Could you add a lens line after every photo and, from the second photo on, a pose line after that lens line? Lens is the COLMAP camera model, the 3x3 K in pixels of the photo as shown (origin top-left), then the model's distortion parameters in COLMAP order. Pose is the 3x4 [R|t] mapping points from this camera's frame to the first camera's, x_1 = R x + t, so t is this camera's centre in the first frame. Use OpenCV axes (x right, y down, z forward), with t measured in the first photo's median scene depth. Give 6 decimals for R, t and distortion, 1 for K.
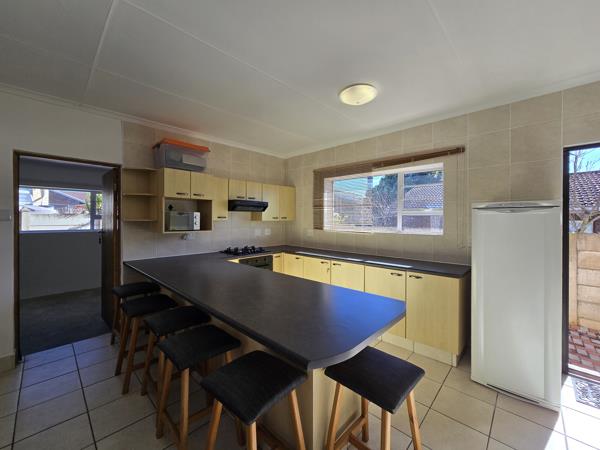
lens RADIAL K [[245.2, 0, 300.5], [0, 245.2, 219.2], [0, 0, 1]] dist [-0.002514, -0.000105]
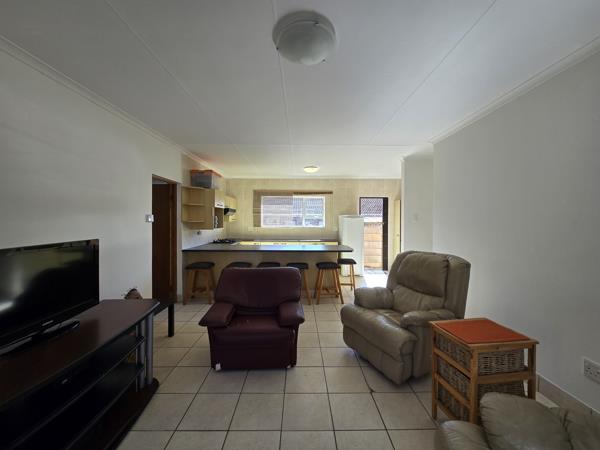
lens RADIAL K [[243.8, 0, 300.3], [0, 243.8, 218.7], [0, 0, 1]] dist [-0.001350, -0.000041]
pose [[0.715560, 0.002684, 0.698546, -1.047959], [0.000410, 0.999991, -0.004262, -0.005567], [-0.698551, 0.003336, 0.715552, -0.443279]]
